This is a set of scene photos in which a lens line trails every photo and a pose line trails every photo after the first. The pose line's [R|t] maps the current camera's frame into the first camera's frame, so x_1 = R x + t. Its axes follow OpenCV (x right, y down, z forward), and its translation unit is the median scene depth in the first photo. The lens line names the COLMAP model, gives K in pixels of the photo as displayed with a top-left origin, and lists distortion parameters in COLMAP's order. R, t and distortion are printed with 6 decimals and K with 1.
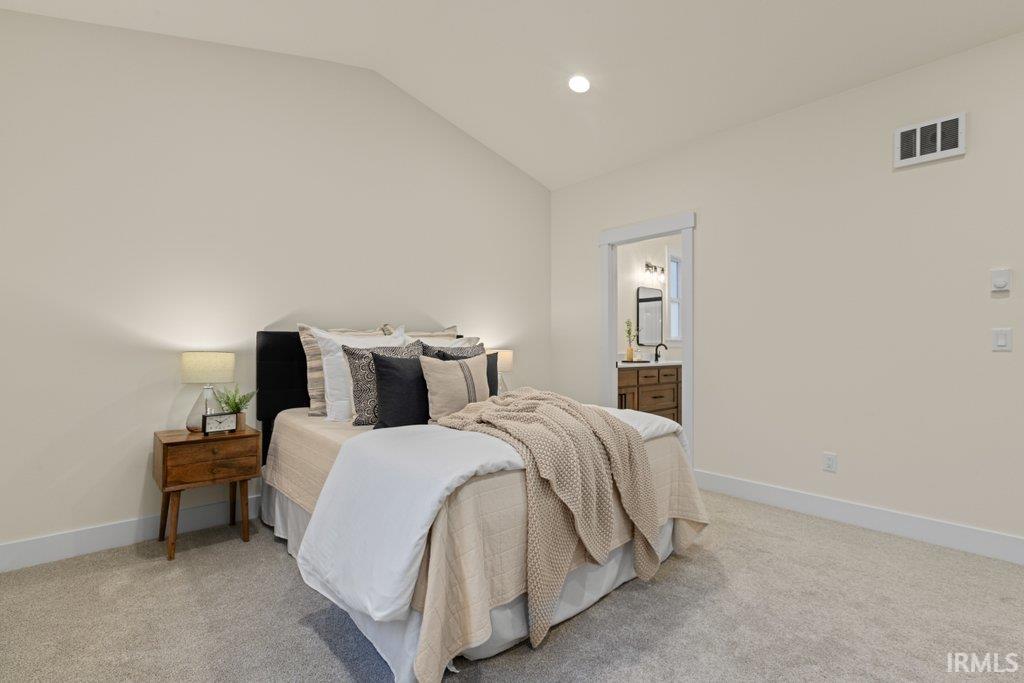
lens RADIAL K [[464.1, 0, 515.6], [0, 464.1, 339.9], [0, 0, 1]] dist [-0.017463, 0.000253]
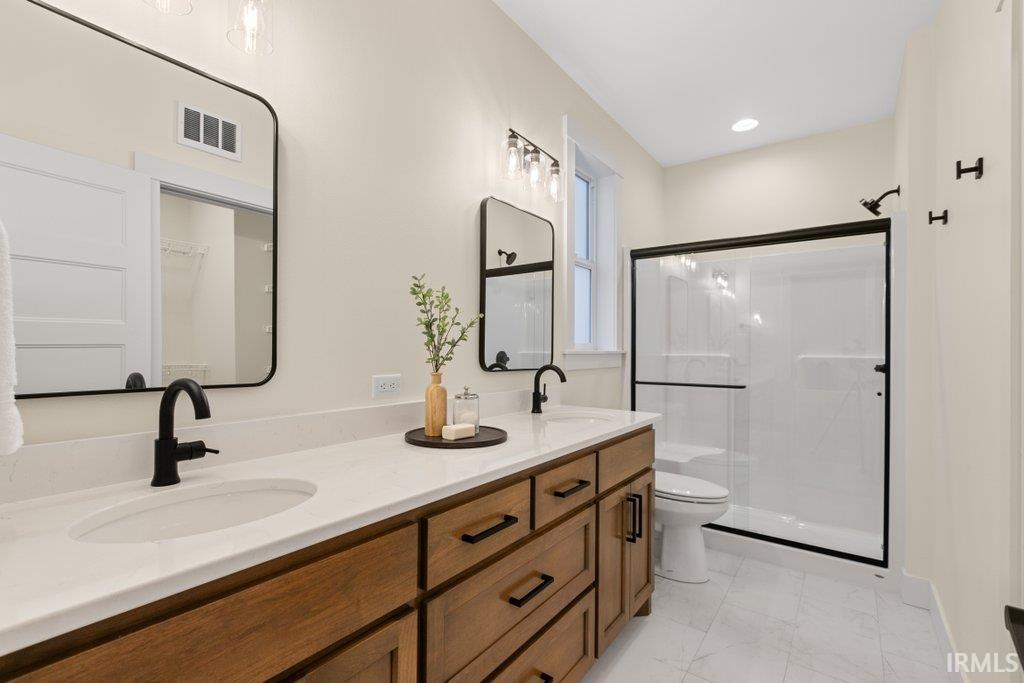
lens RADIAL K [[464.1, 0, 515.6], [0, 464.1, 339.9], [0, 0, 1]] dist [-0.017463, 0.000253]
pose [[0.977324, 0.011280, 0.211447, 0.212495], [-0.010125, 0.999927, -0.006545, -0.007963], [-0.211505, 0.004256, 0.977368, 0.654502]]
